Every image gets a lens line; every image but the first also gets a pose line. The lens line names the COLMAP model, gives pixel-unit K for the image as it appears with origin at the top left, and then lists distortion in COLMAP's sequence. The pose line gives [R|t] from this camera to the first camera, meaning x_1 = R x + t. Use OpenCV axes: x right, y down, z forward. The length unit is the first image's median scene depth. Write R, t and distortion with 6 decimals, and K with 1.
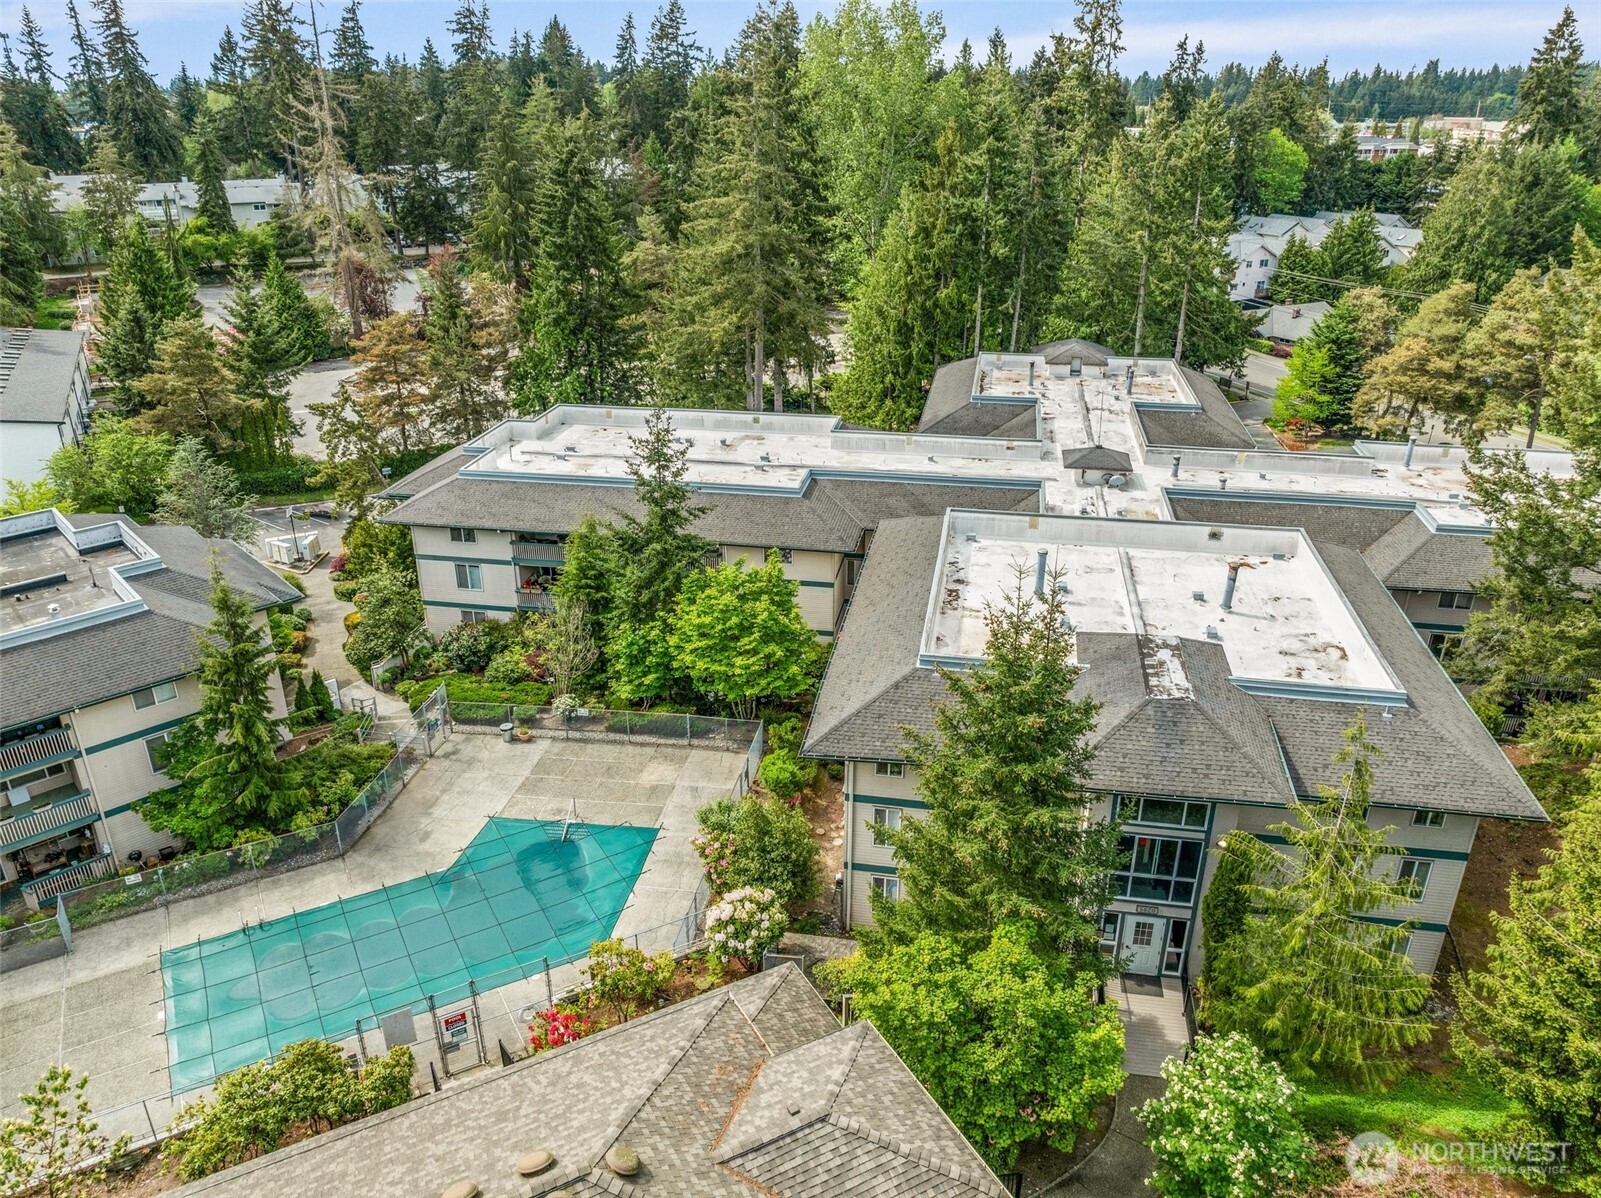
lens RADIAL K [[1129.6, 0, 800.5], [0, 1129.6, 599.0], [0, 0, 1]] dist [-0.053836, 0.040400]
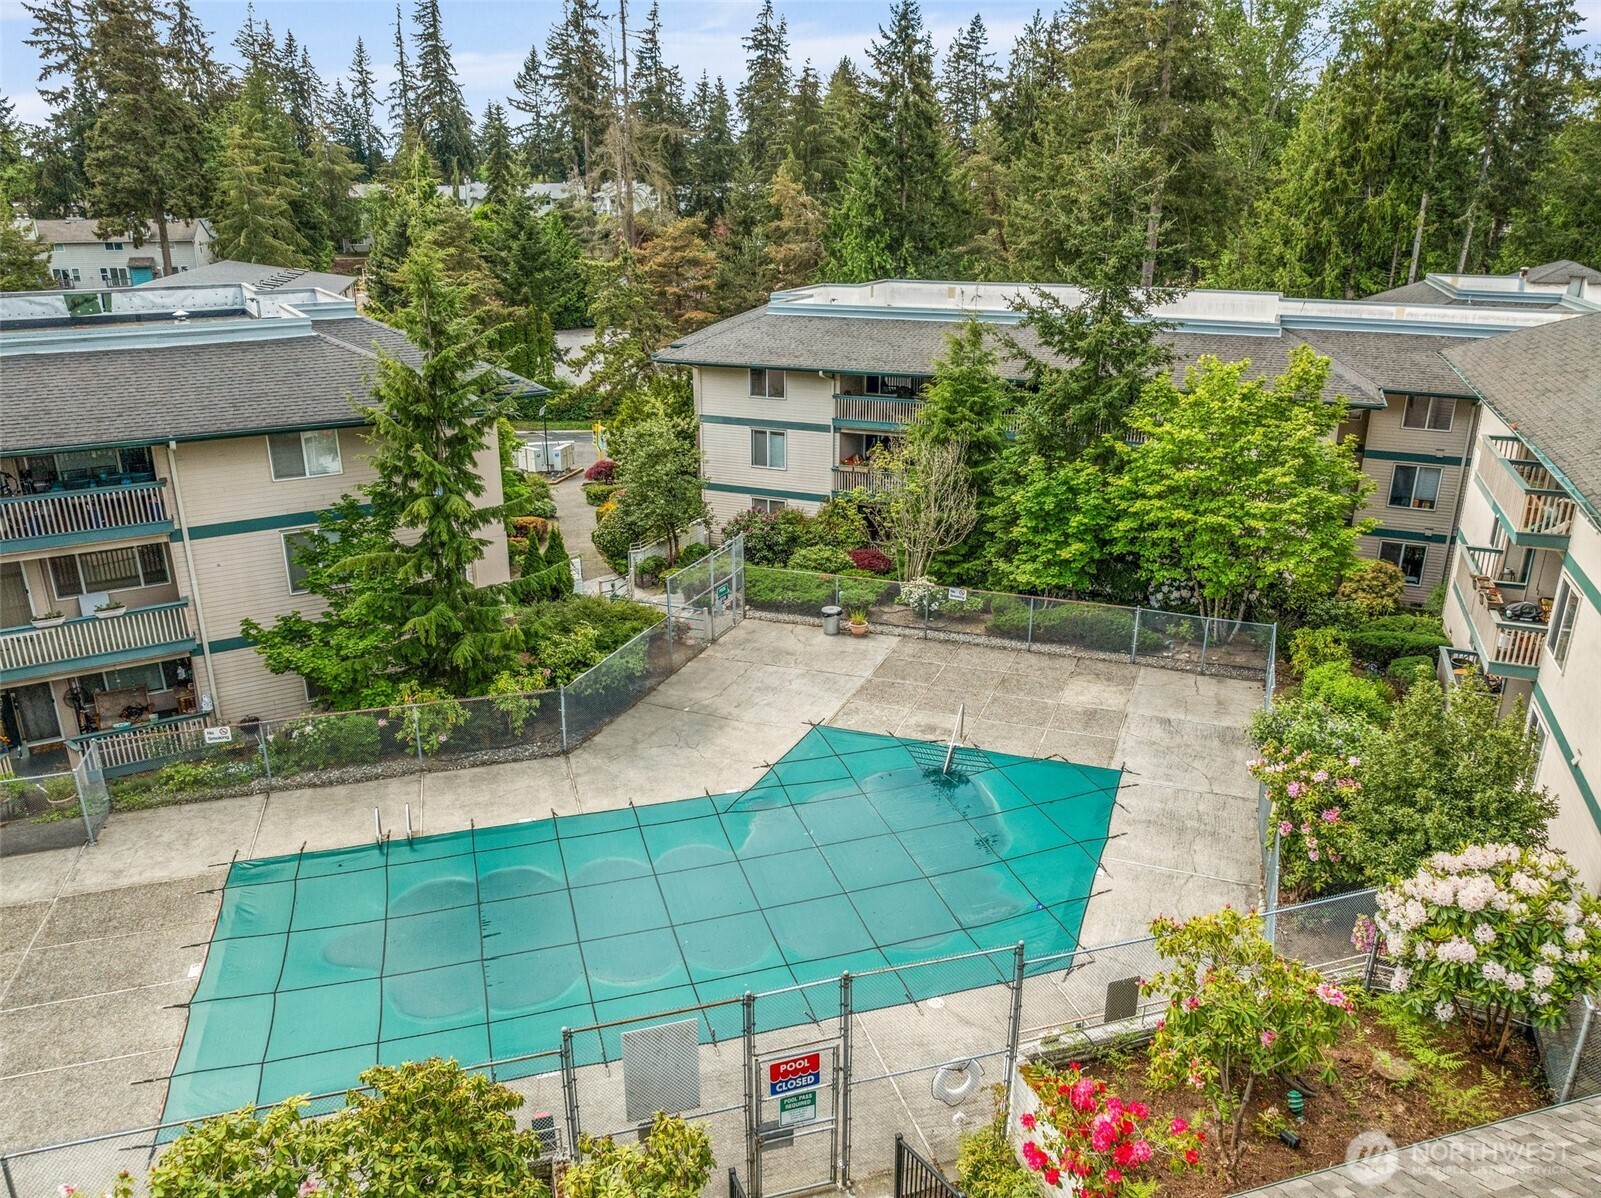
lens RADIAL K [[1120.8, 0, 800.5], [0, 1120.8, 599.0], [0, 0, 1]] dist [-0.002918, -0.039827]
pose [[0.977285, 0.074558, -0.198382, -0.155261], [-0.089927, 0.993512, -0.069615, 0.153189], [0.191905, 0.085874, 0.977649, 0.383965]]
